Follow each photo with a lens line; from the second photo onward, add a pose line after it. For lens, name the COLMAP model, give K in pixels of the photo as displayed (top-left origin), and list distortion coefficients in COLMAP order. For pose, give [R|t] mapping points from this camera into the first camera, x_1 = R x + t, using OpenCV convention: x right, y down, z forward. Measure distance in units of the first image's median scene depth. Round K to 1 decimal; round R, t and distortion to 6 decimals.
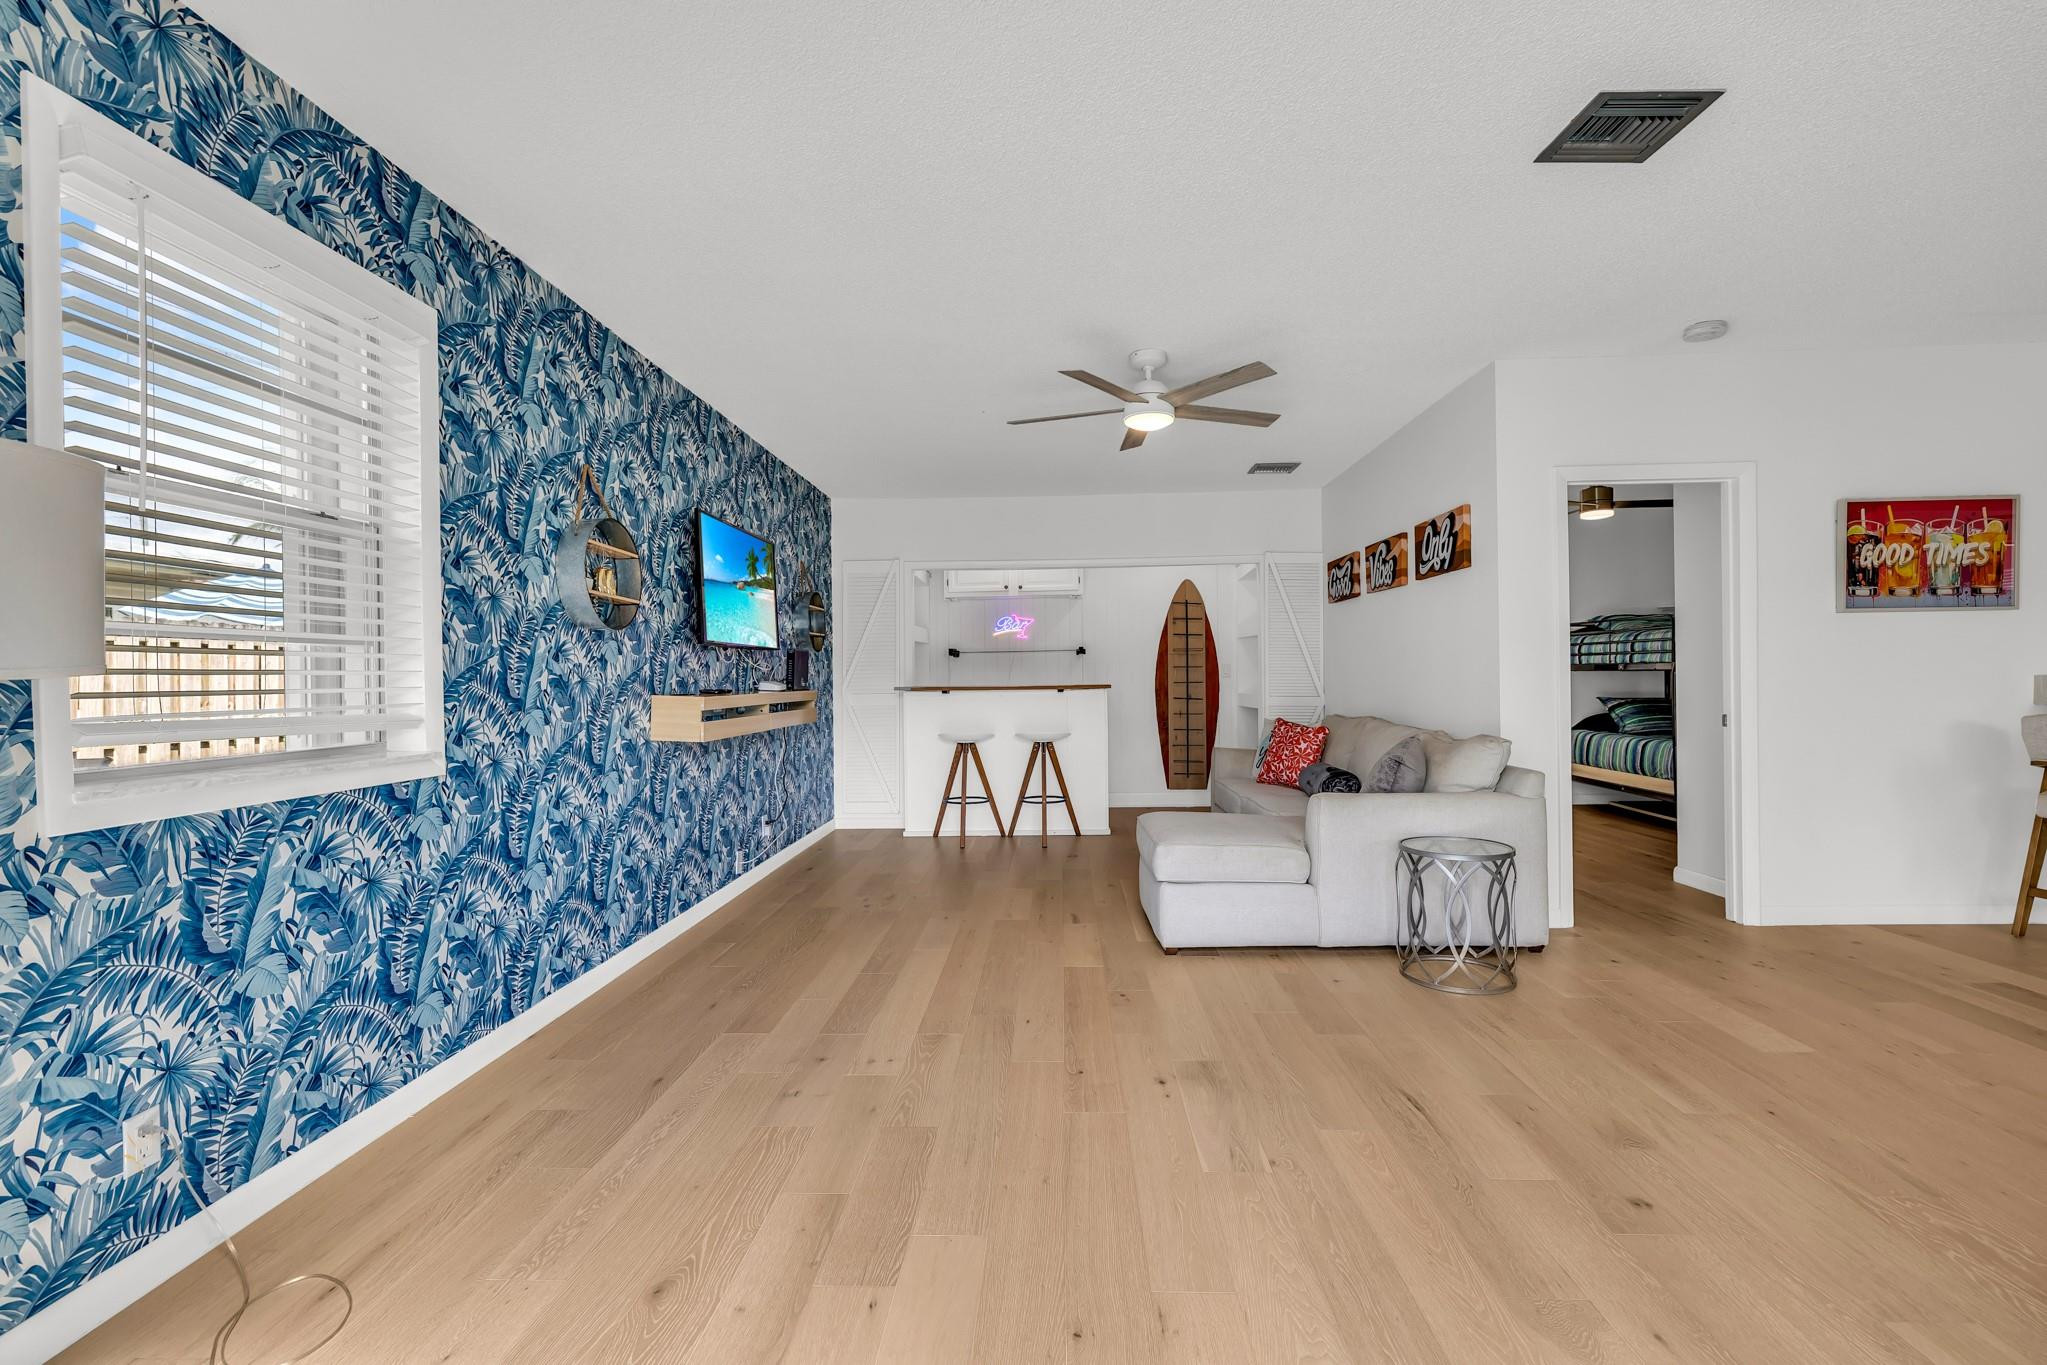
lens RADIAL K [[898.7, 0, 1023.5], [0, 898.7, 682.5], [0, 0, 1]] dist [-0.000947, 0.000130]
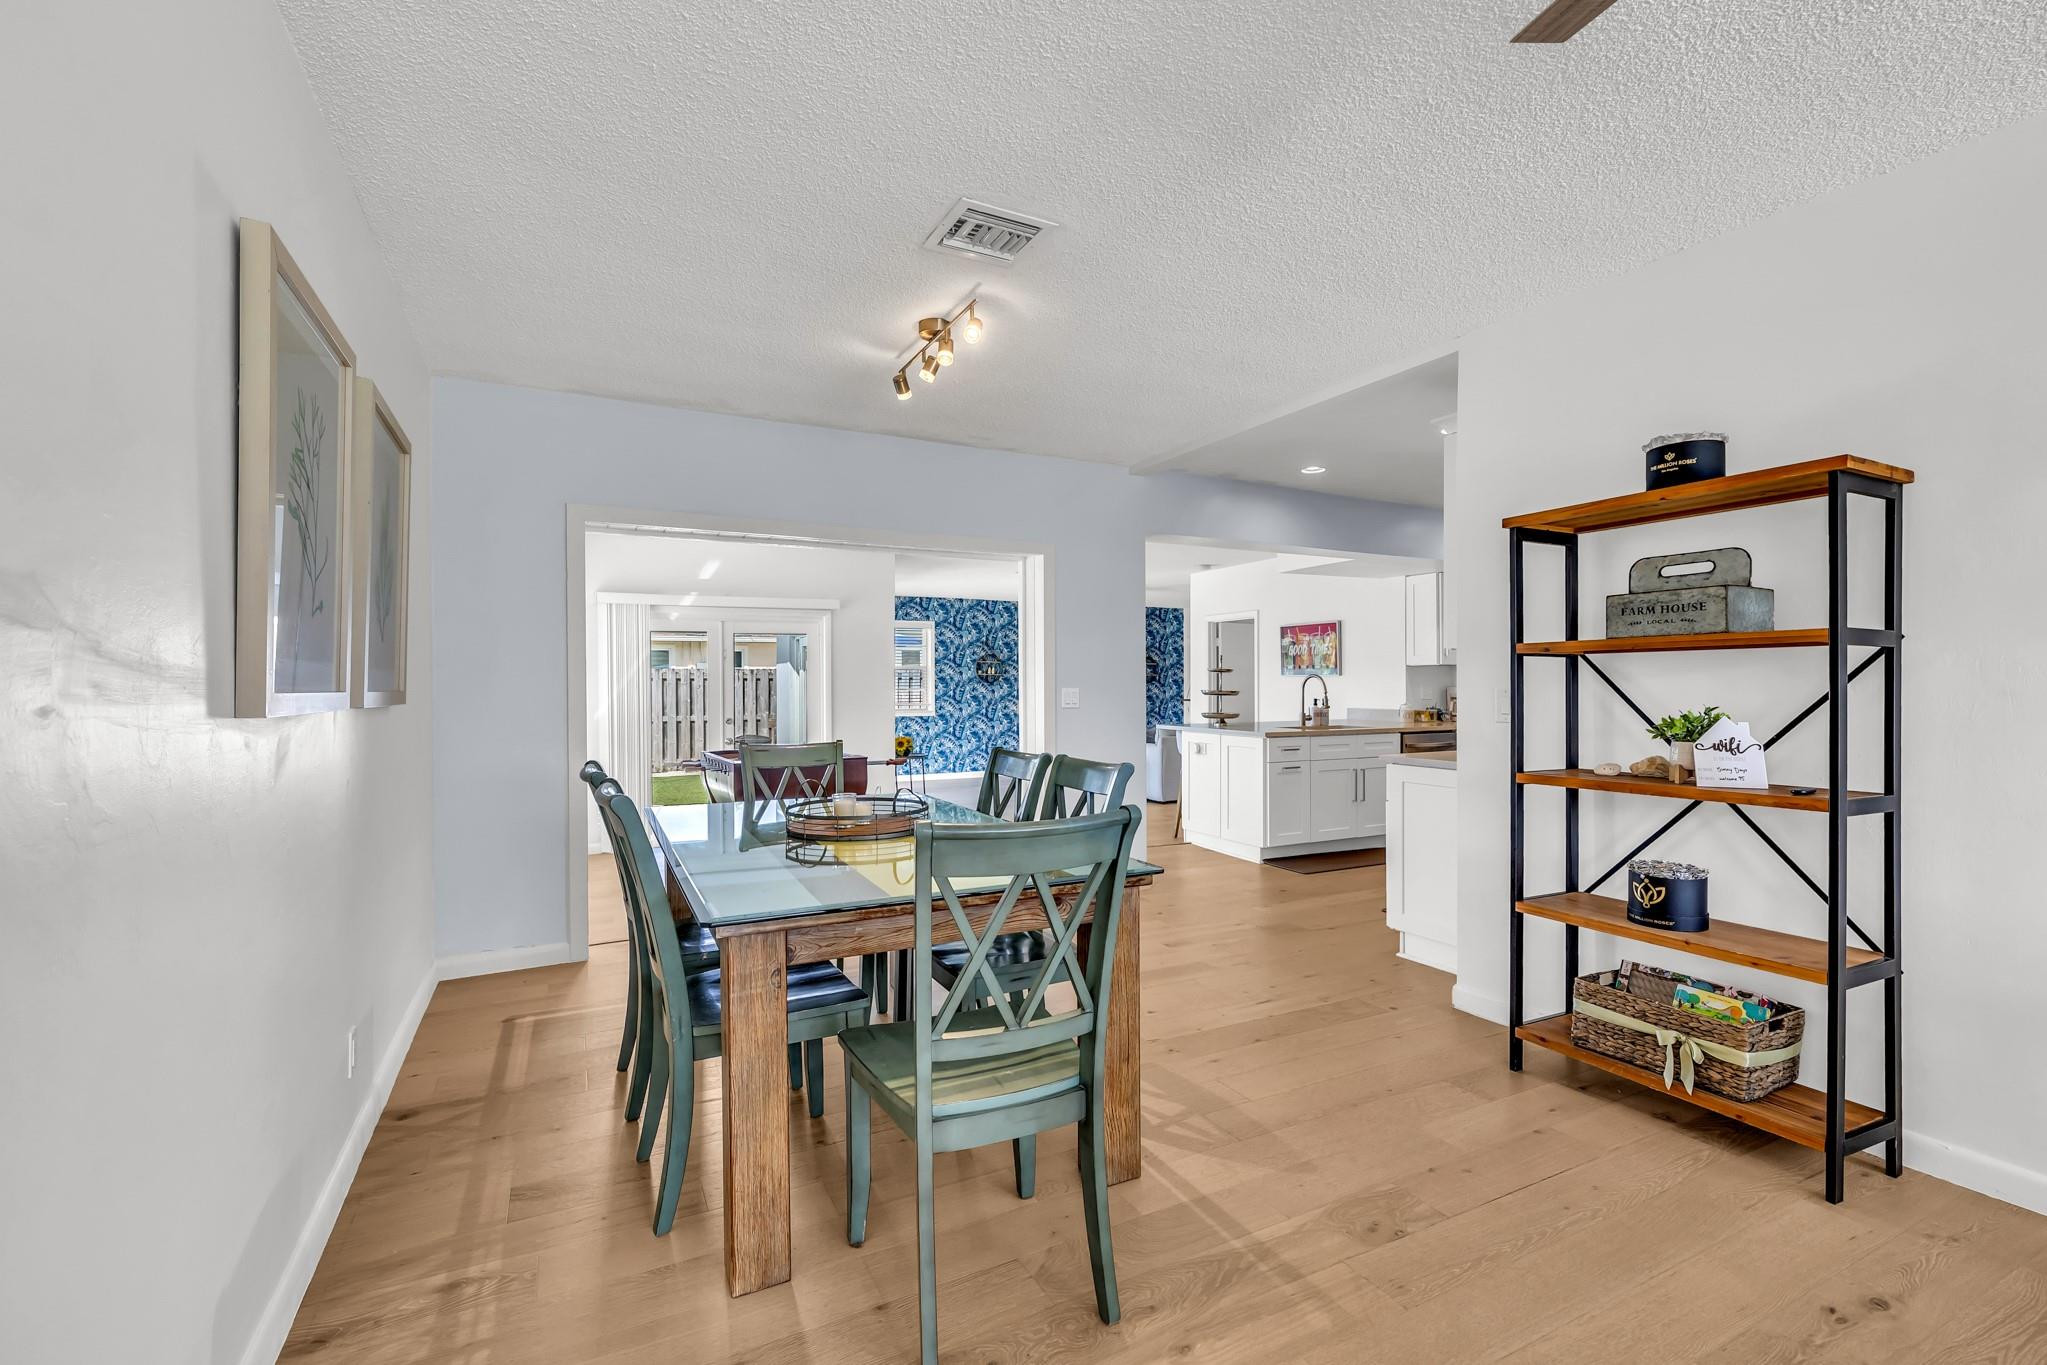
lens RADIAL K [[898.7, 0, 1023.5], [0, 898.7, 682.5], [0, 0, 1]] dist [-0.000947, 0.000130]
pose [[0.488244, 0.009720, -0.872653, 3.716546], [-0.004552, 0.999953, 0.008592, -0.118182], [0.872695, -0.000223, 0.488265, -0.937195]]
